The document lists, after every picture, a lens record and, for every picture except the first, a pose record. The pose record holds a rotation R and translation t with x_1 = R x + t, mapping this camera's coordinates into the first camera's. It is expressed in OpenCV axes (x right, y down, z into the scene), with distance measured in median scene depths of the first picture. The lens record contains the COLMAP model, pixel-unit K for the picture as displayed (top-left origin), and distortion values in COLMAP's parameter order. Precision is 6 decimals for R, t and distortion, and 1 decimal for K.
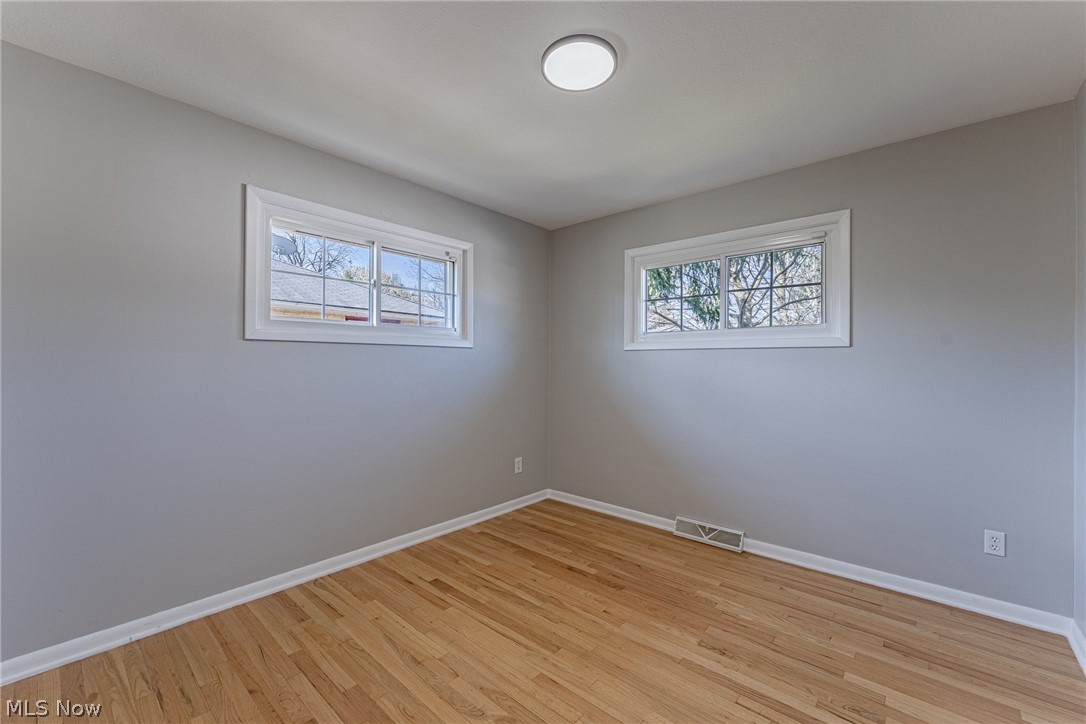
lens RADIAL K [[442.0, 0, 536.9], [0, 442.0, 360.2], [0, 0, 1]] dist [0.001026, -0.000215]
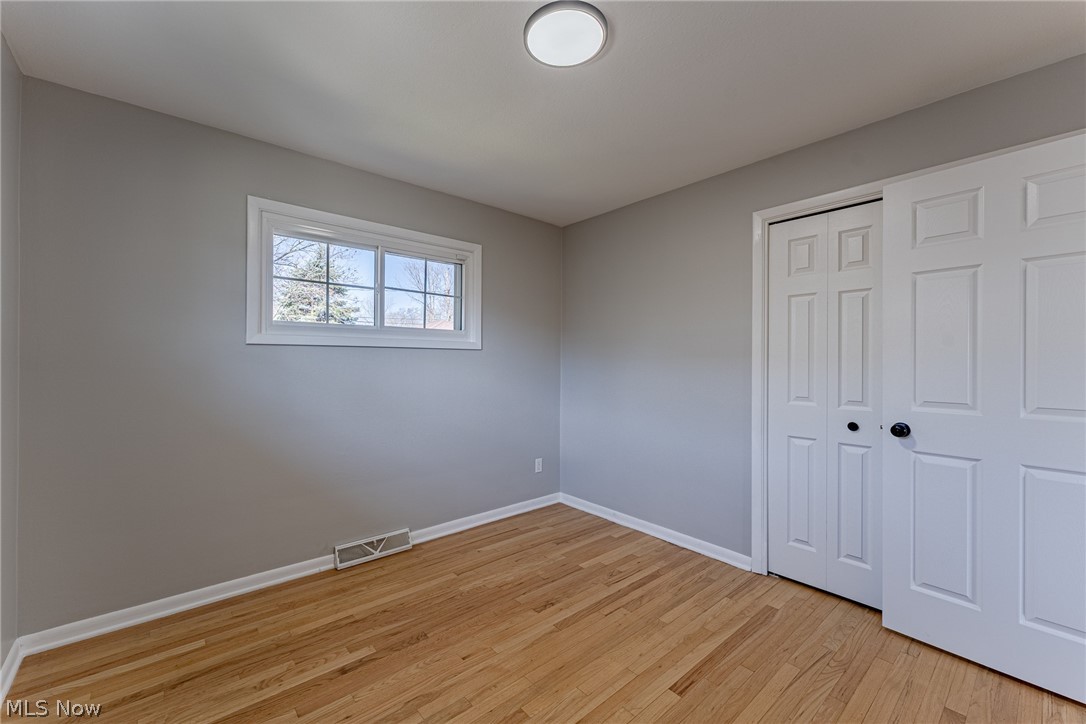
lens RADIAL K [[442.0, 0, 536.4], [0, 442.0, 361.6], [0, 0, 1]] dist [0.001026, -0.000215]
pose [[0.127580, -0.002402, 0.991825, -0.539661], [-0.008374, 0.999959, 0.003498, -0.001035], [-0.991793, -0.008752, 0.127555, 0.619628]]
